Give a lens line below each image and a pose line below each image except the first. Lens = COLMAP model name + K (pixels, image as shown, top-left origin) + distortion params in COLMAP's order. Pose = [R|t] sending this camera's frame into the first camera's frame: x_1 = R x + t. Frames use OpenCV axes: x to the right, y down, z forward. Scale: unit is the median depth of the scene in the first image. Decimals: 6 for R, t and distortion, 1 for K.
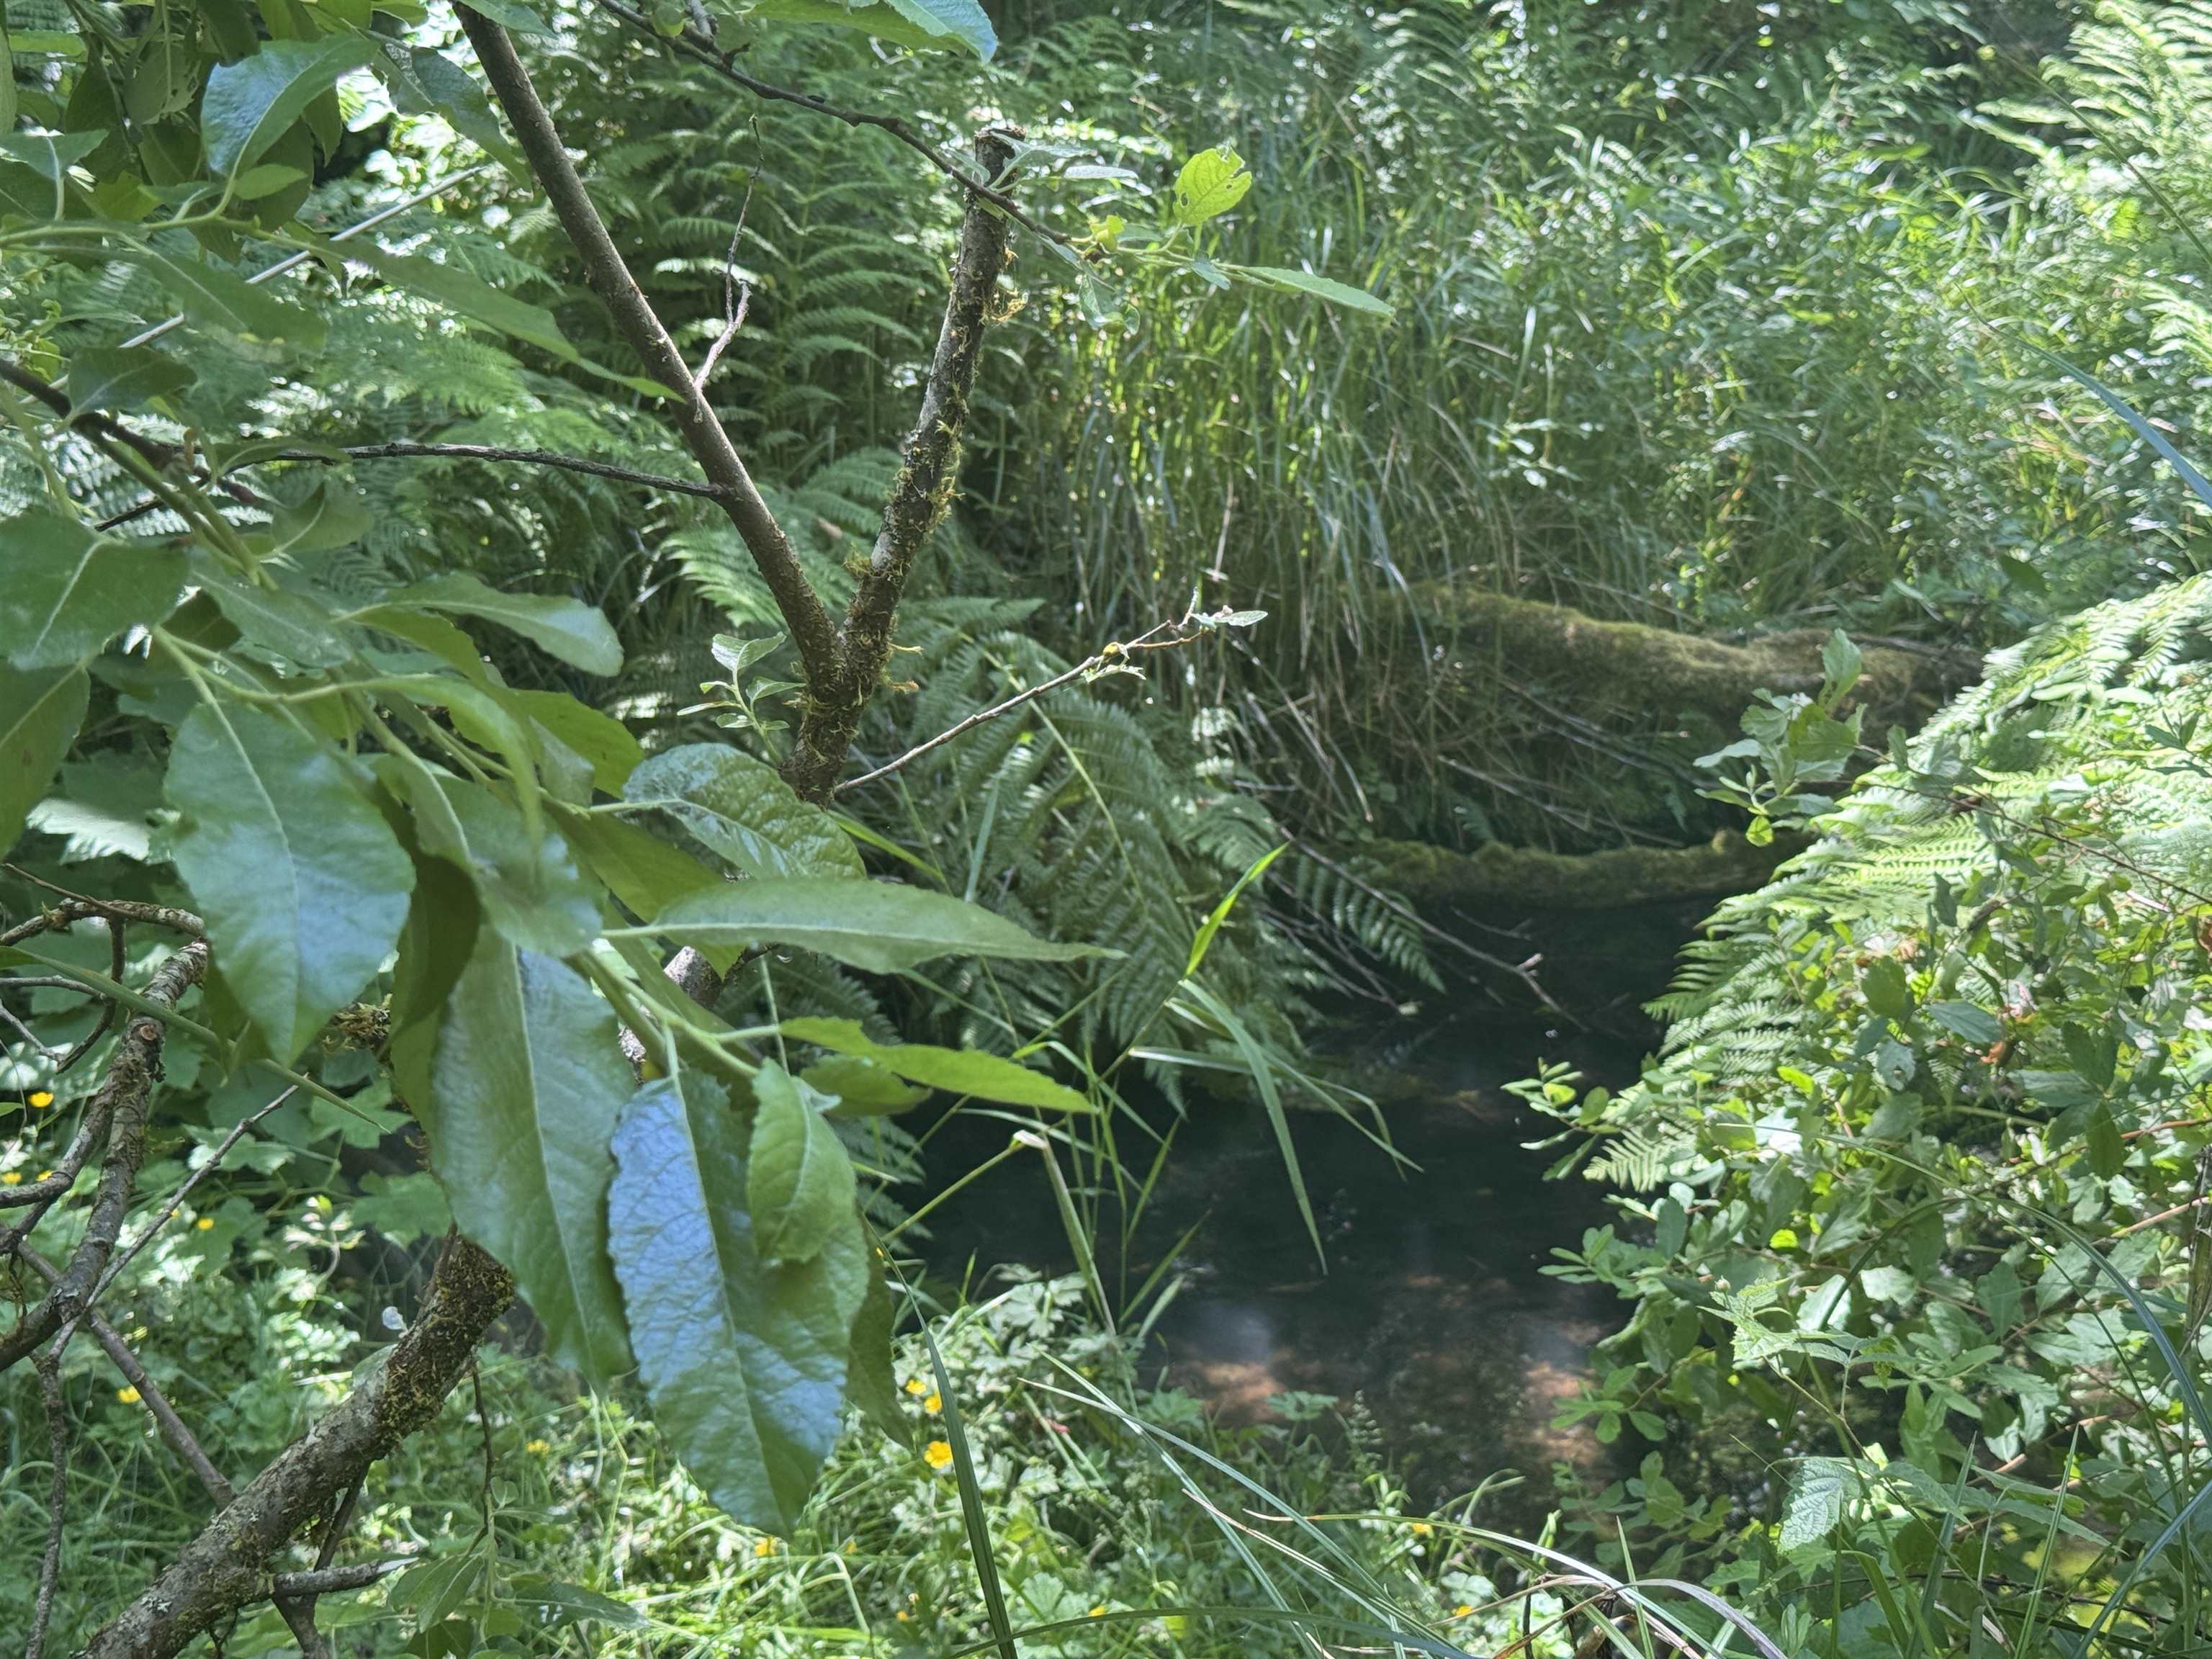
lens RADIAL K [[3149.0, 0, 1090.5], [0, 3149.0, 819.9], [0, 0, 1]] dist [0.127391, 0.000000]
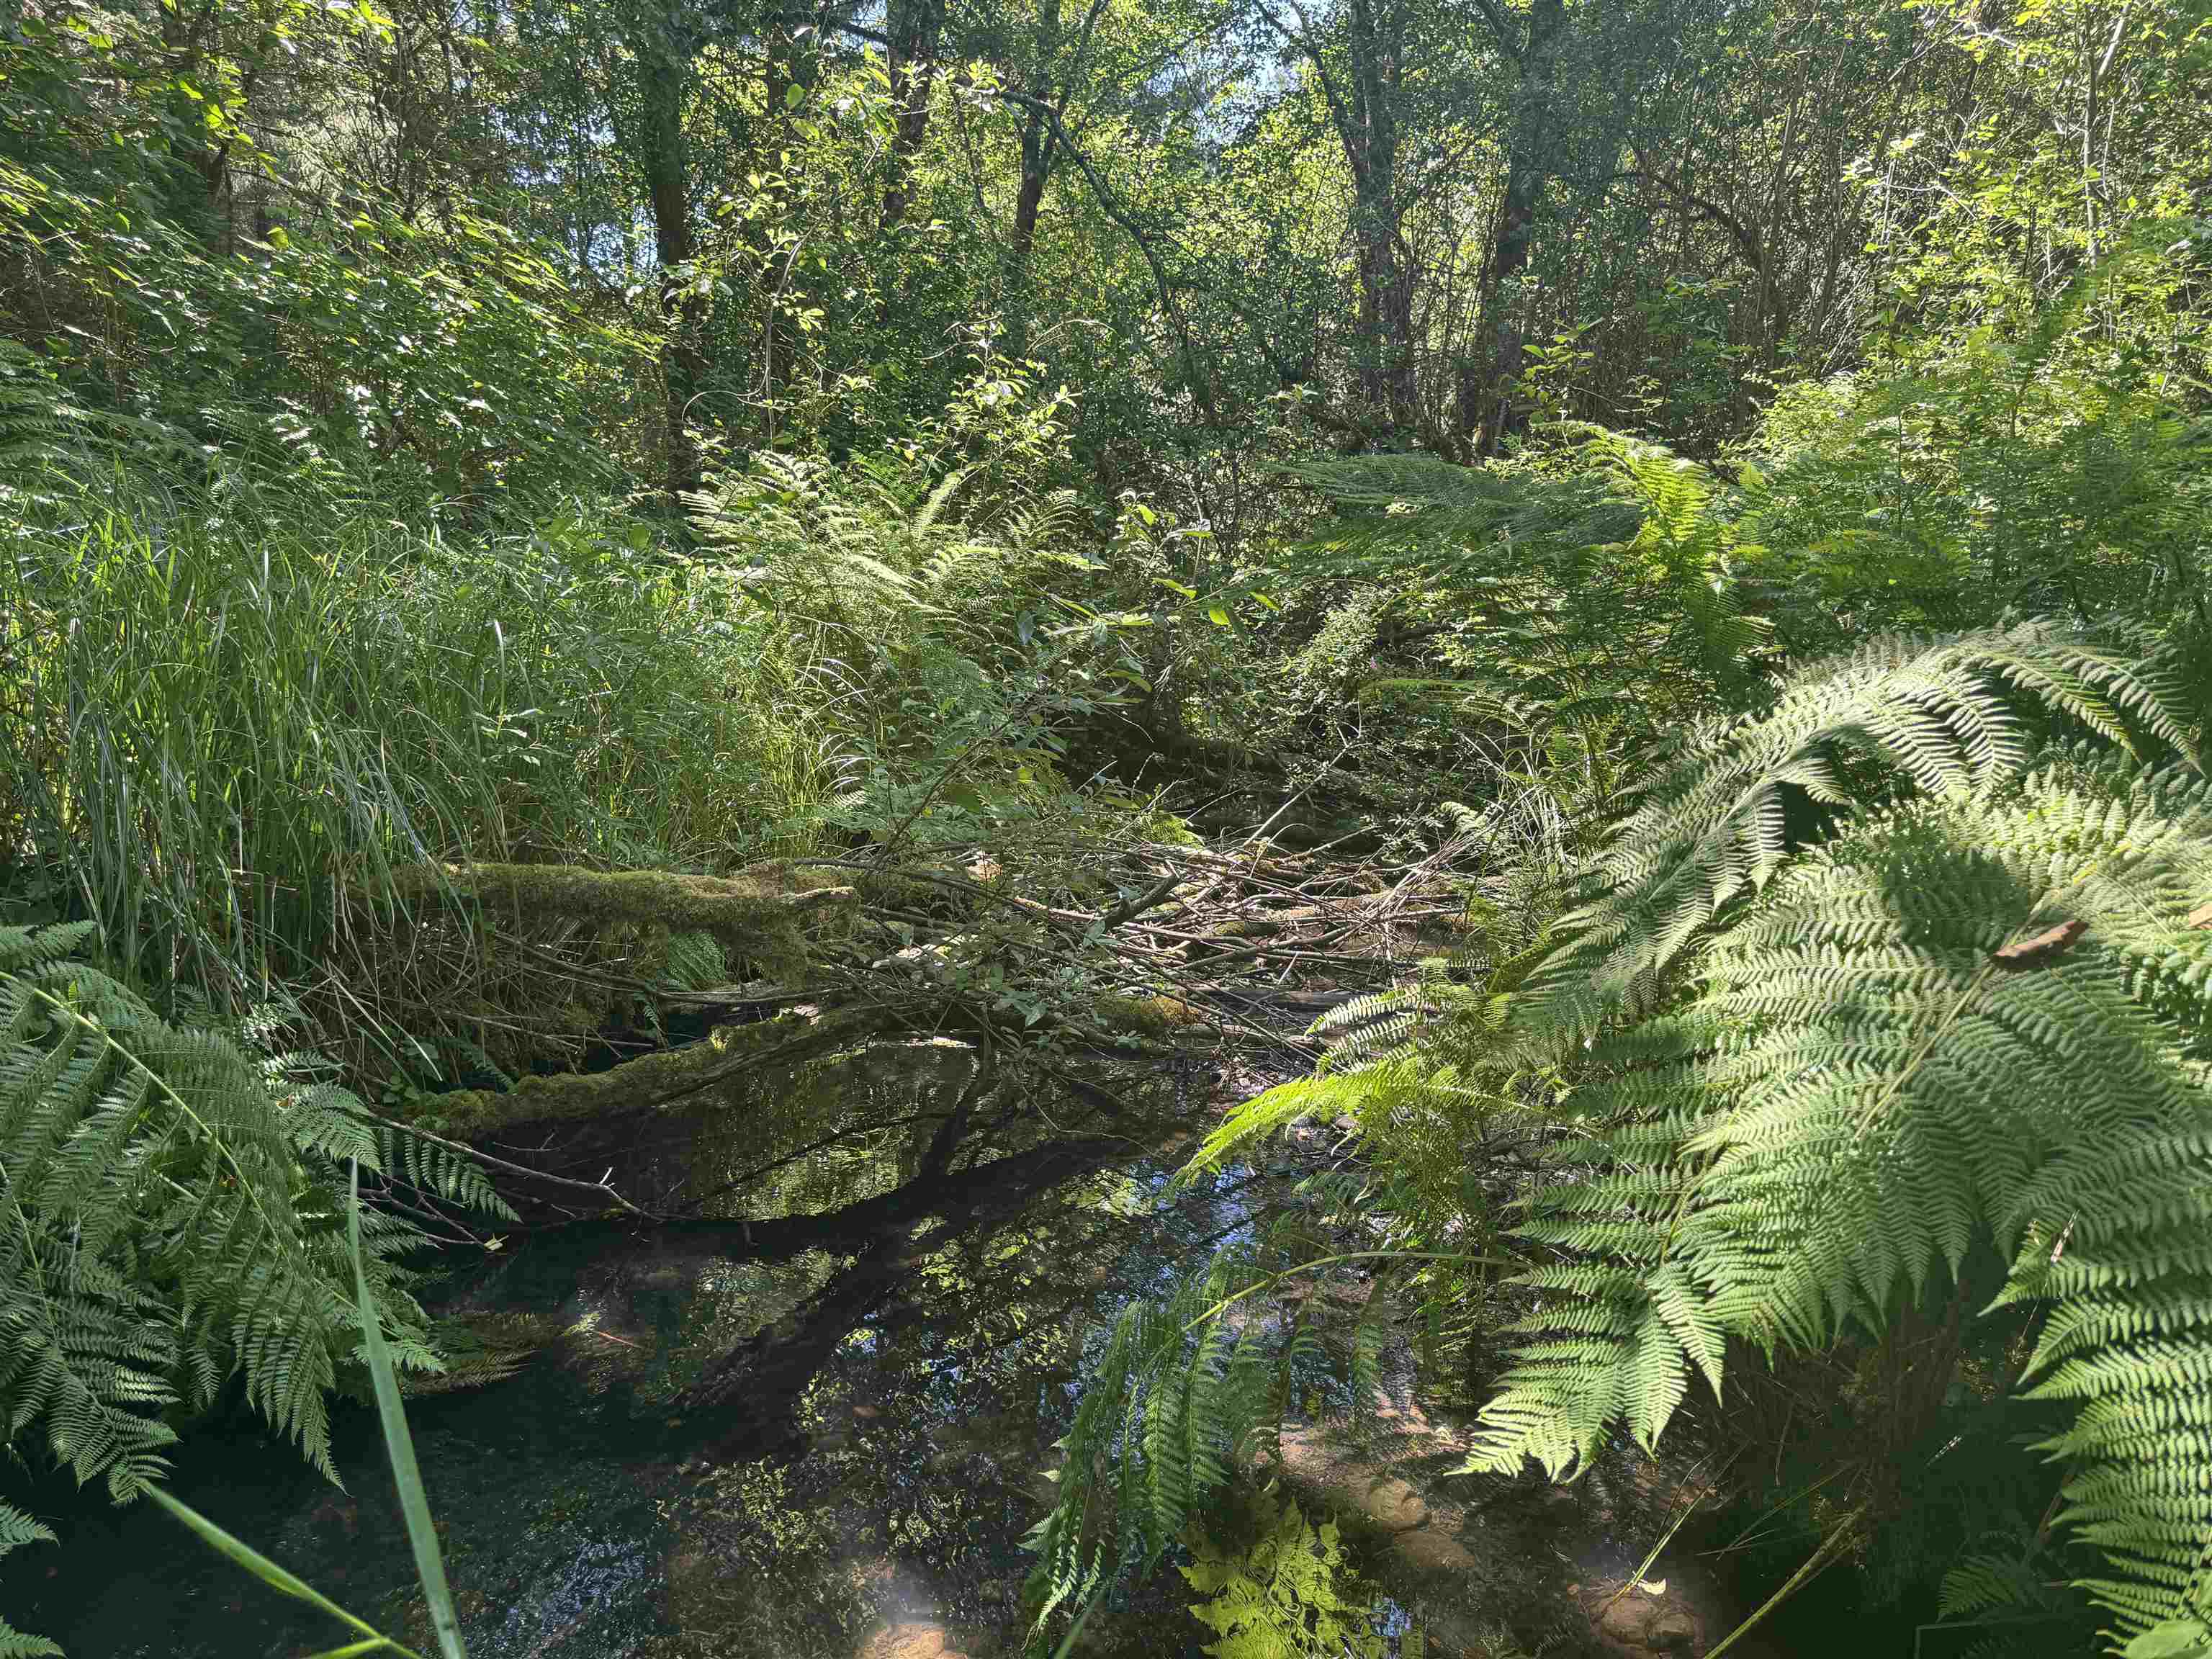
lens RADIAL K [[1568.6, 0, 1107.8], [0, 1568.6, 873.9], [0, 0, 1]] dist [0.044311, -0.036715]
pose [[0.779583, -0.125033, 0.613692, -0.117421], [0.159430, 0.987208, -0.001393, -0.067857], [-0.605668, 0.098926, 0.789544, 0.886049]]
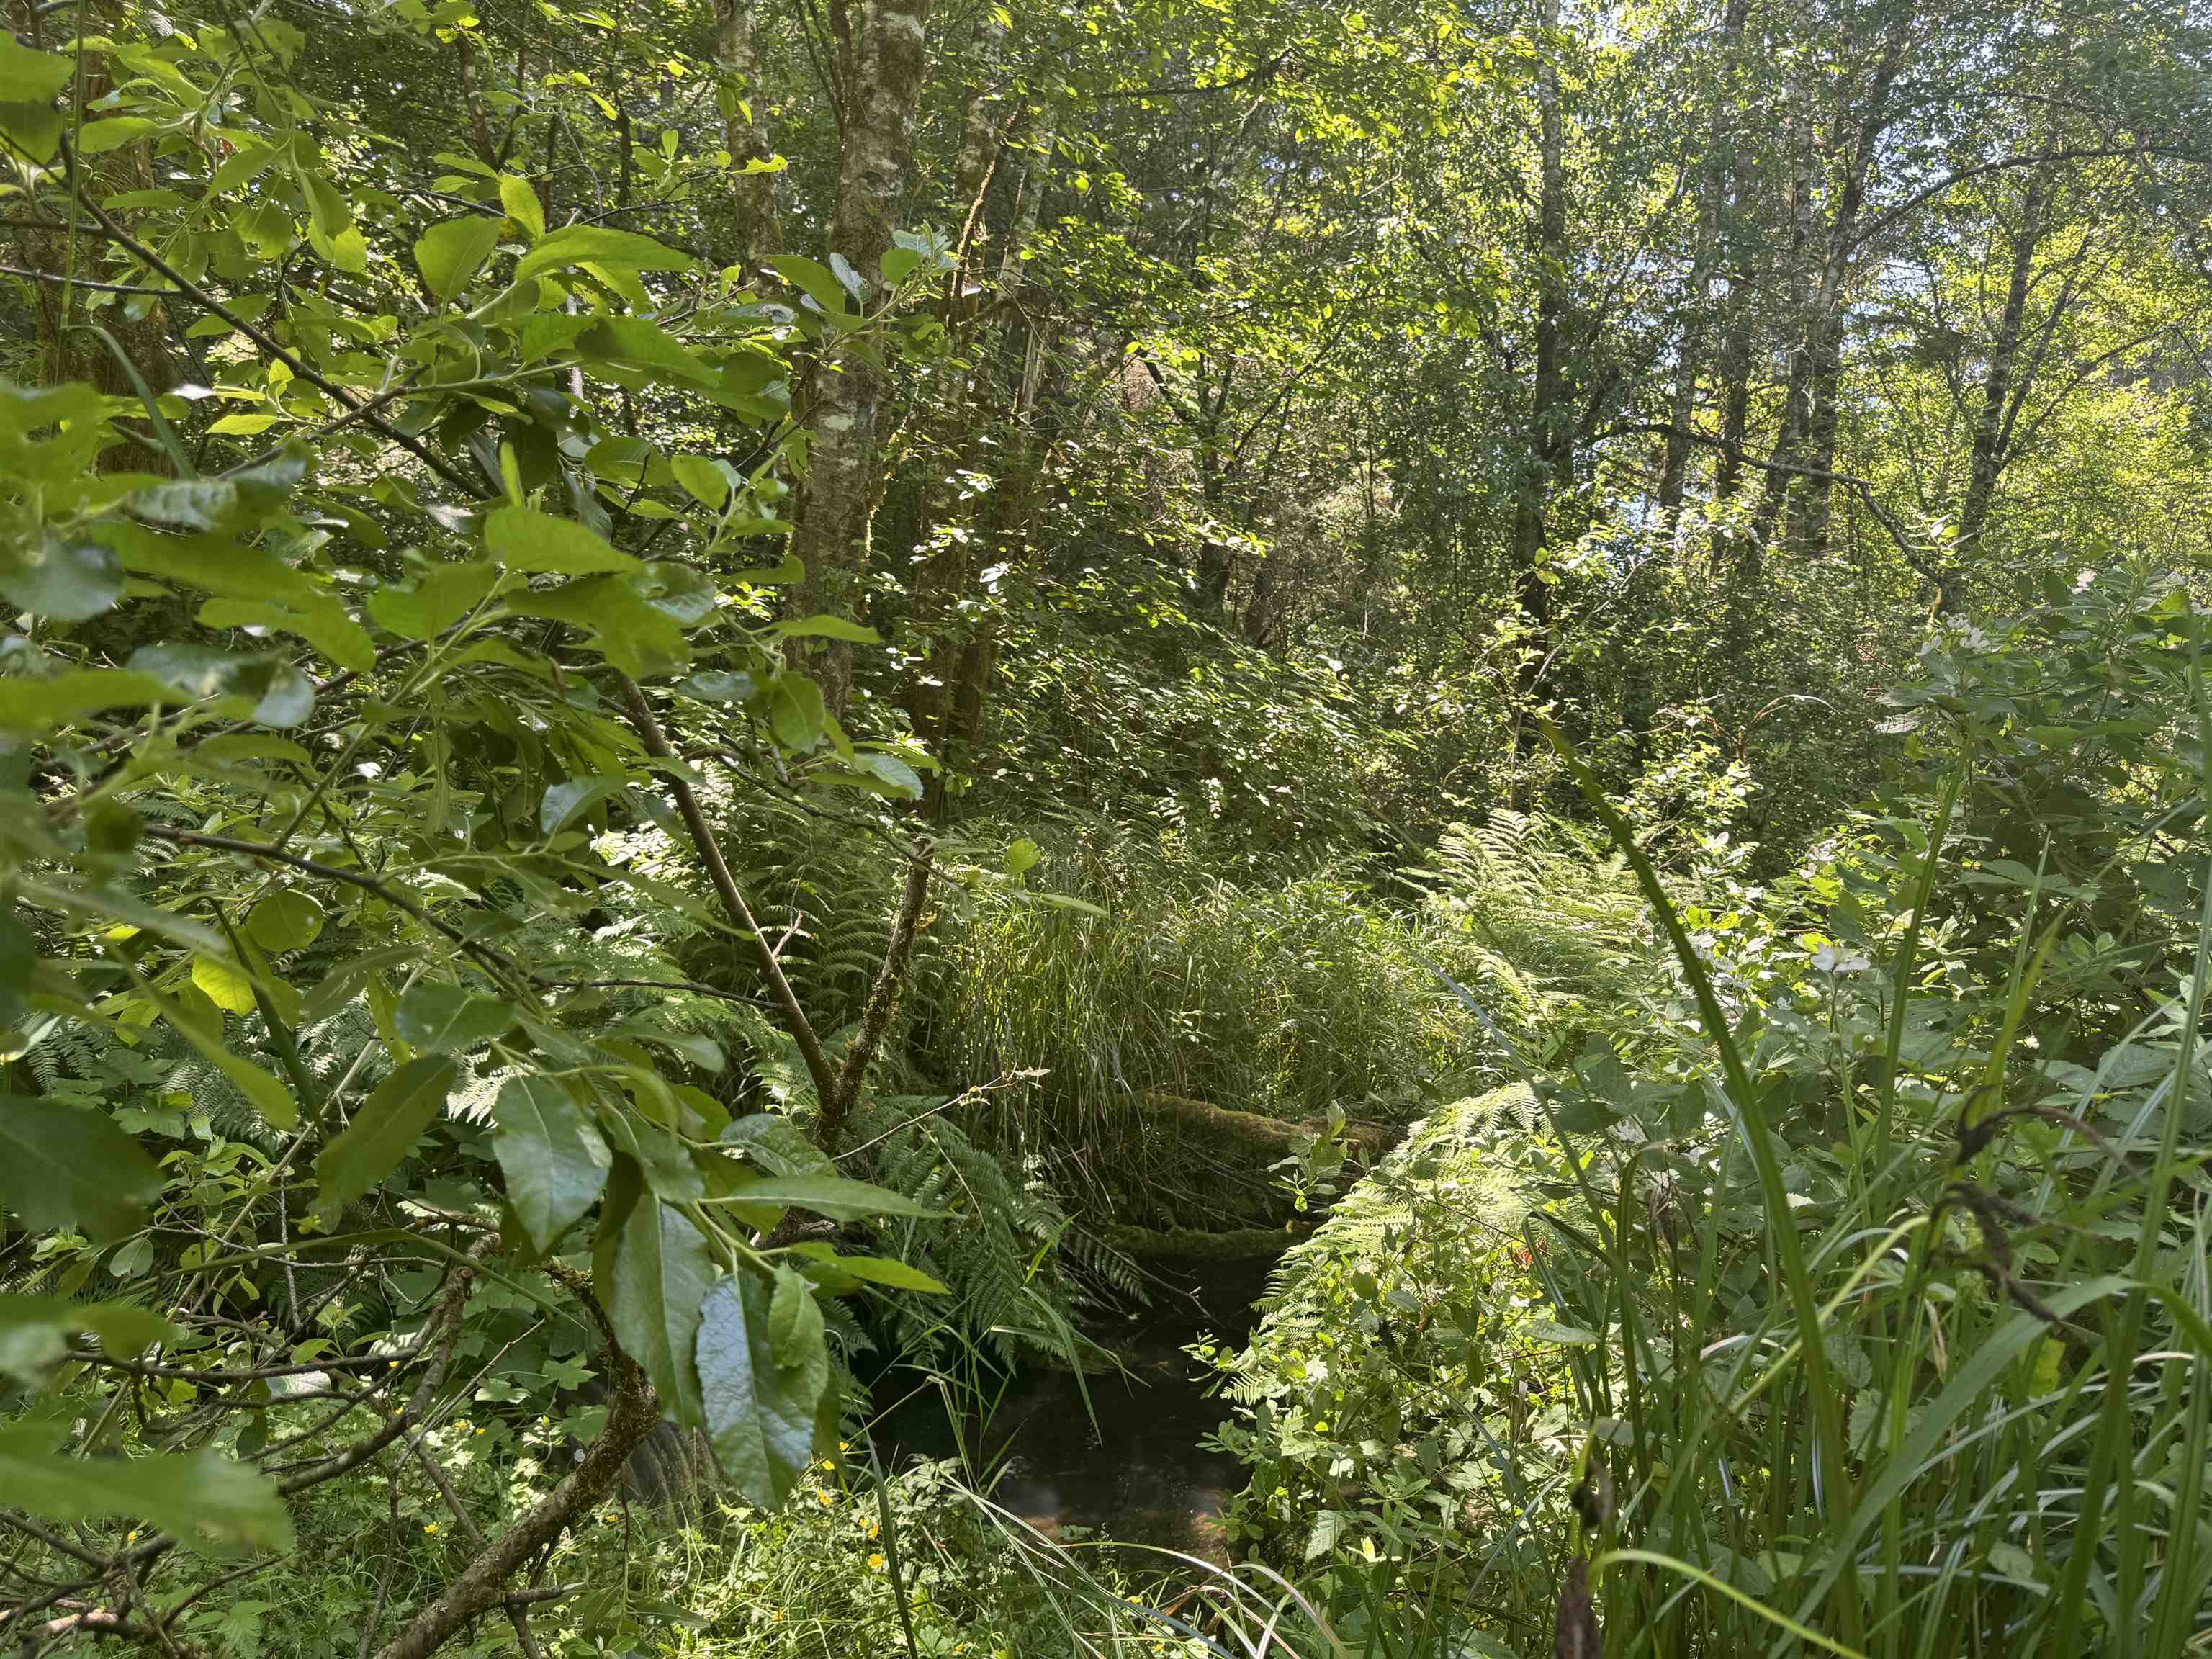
lens RADIAL K [[1568.6, 0, 1109.7], [0, 1568.6, 789.3], [0, 0, 1]] dist [0.044311, -0.036715]
pose [[0.996478, 0.020110, 0.081406, 0.003734], [0.002258, 0.964029, -0.265787, 0.011798], [-0.083823, 0.265035, 0.960589, -0.012856]]
